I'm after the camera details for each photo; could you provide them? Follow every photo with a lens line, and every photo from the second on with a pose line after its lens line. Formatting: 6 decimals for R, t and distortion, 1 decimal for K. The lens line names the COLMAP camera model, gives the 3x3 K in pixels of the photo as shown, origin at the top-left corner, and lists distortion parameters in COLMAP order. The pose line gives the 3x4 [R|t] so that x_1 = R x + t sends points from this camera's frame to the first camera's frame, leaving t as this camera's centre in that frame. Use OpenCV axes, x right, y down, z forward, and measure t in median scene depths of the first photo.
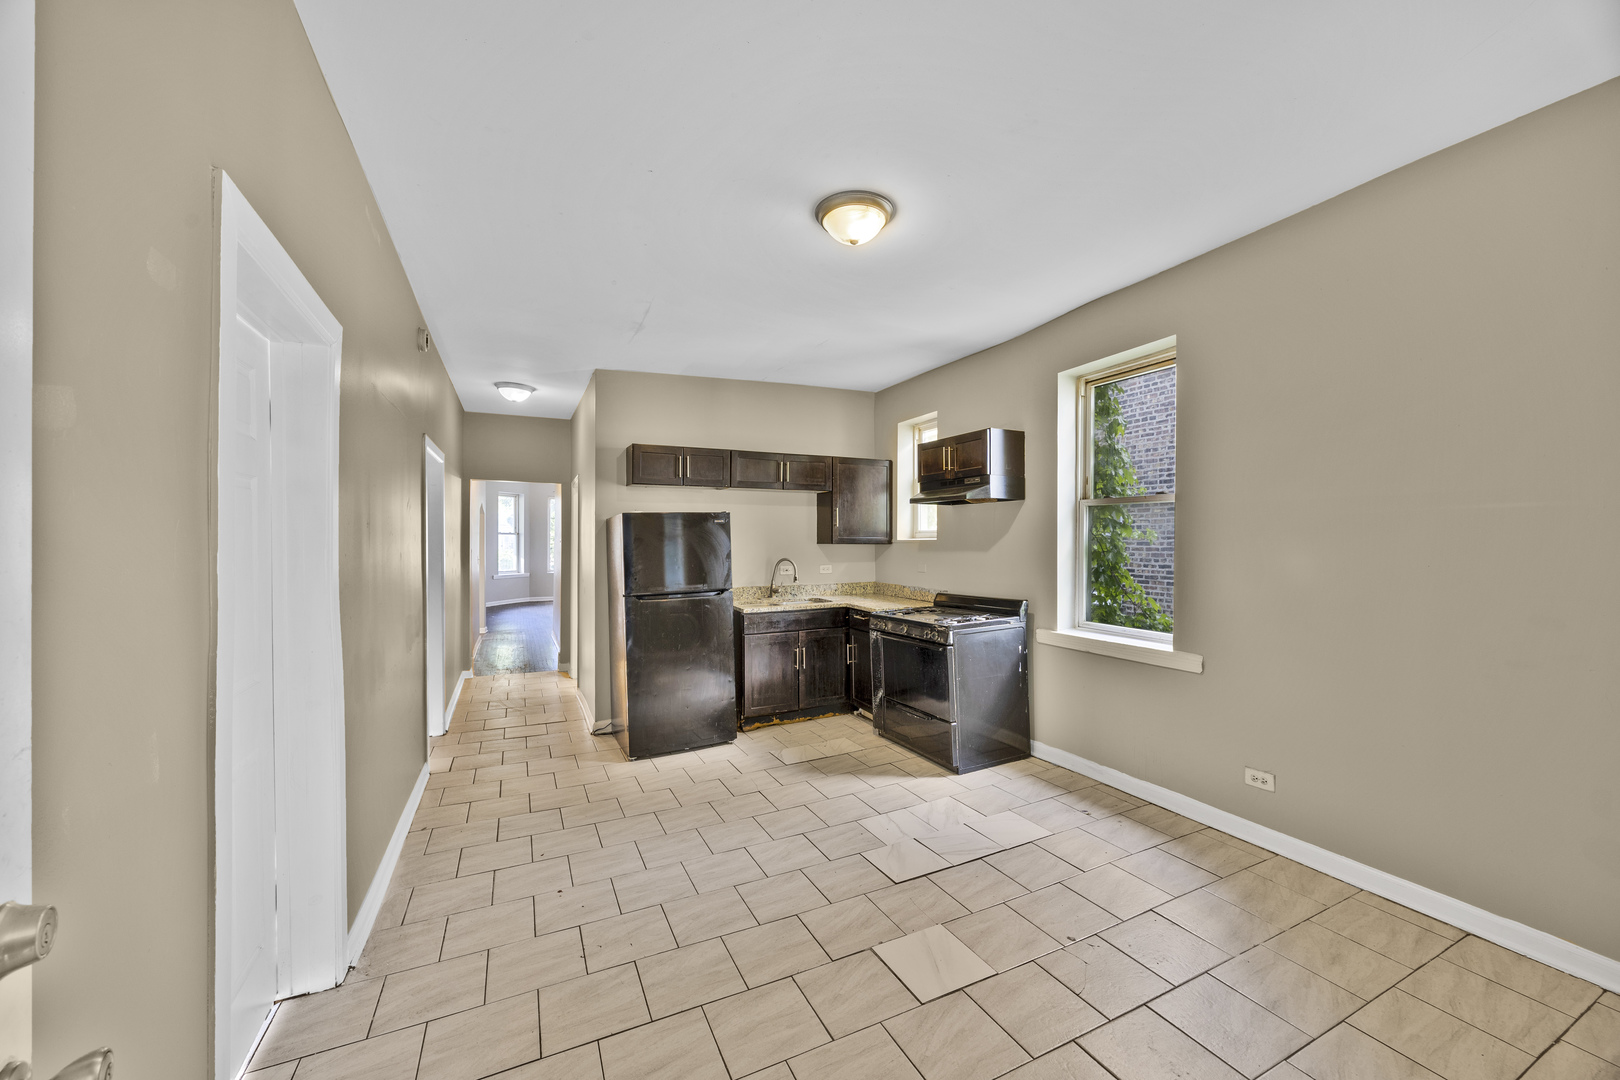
lens RADIAL K [[630.4, 0, 819.6], [0, 630.4, 542.2], [0, 0, 1]] dist [-0.003332, 0.000441]
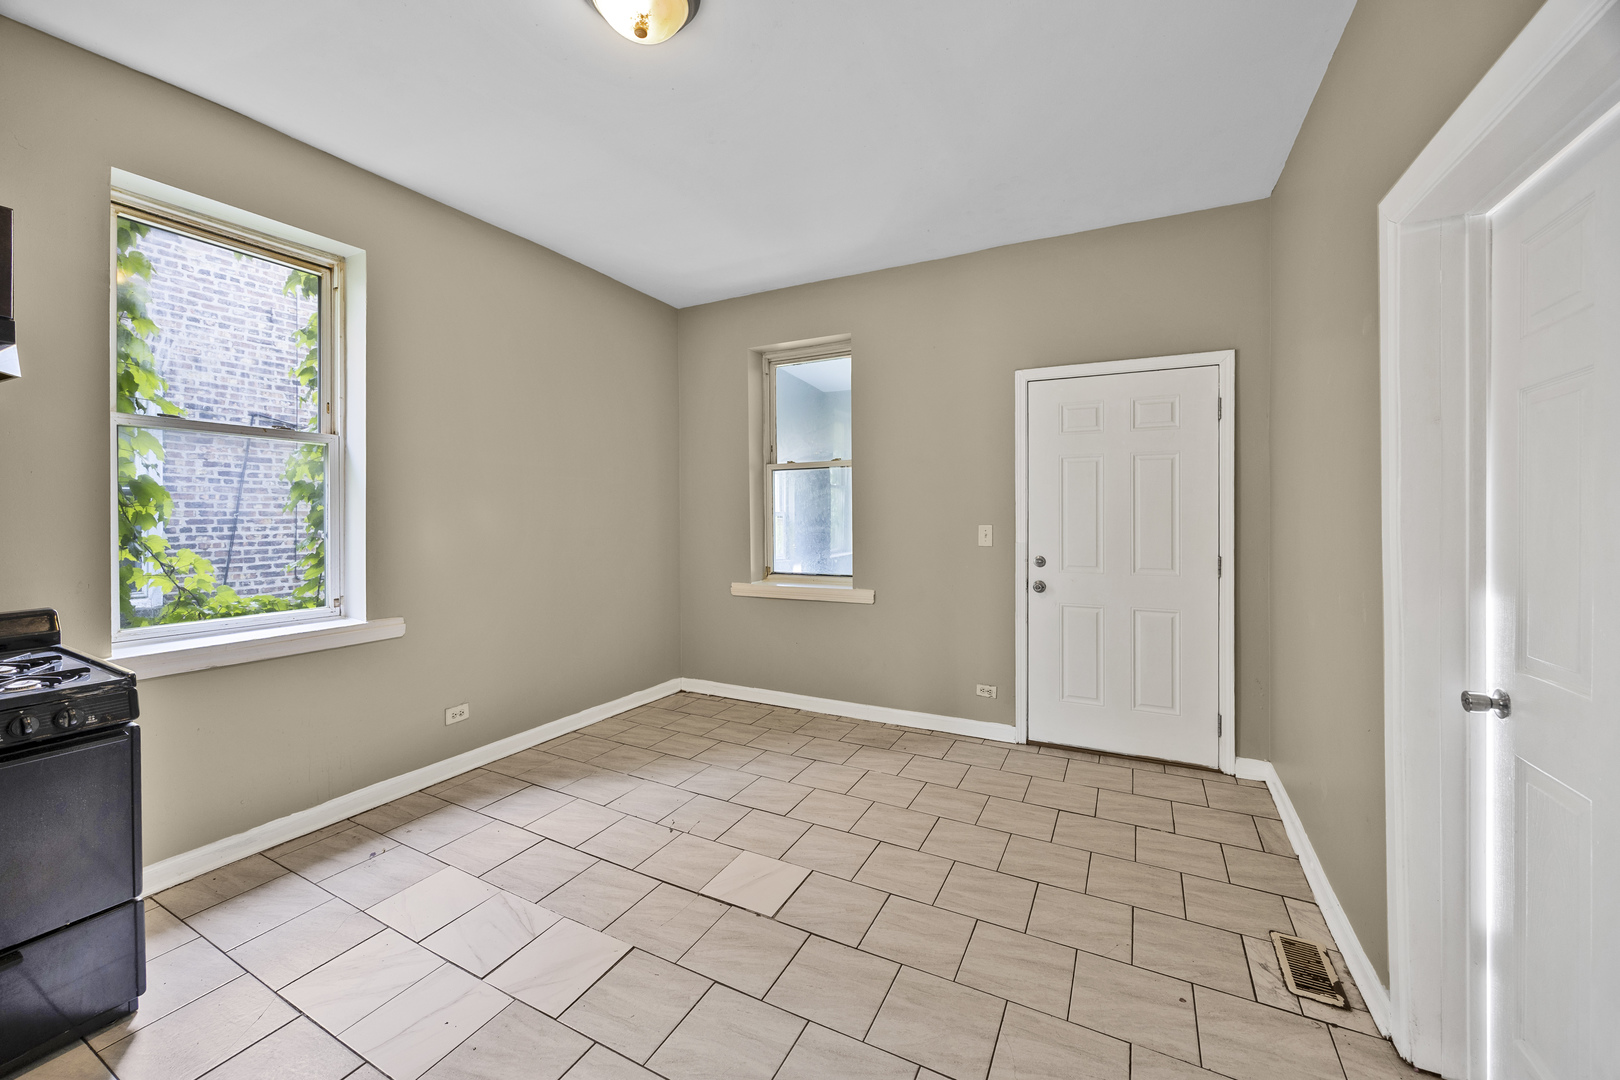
lens RADIAL K [[630.4, 0, 811.2], [0, 630.4, 516.4], [0, 0, 1]] dist [-0.003332, 0.000441]
pose [[-0.601820, -0.003607, 0.798624, -0.354403], [0.000650, 0.999987, 0.005006, 0.019318], [-0.798631, 0.003532, -0.601810, 0.763330]]
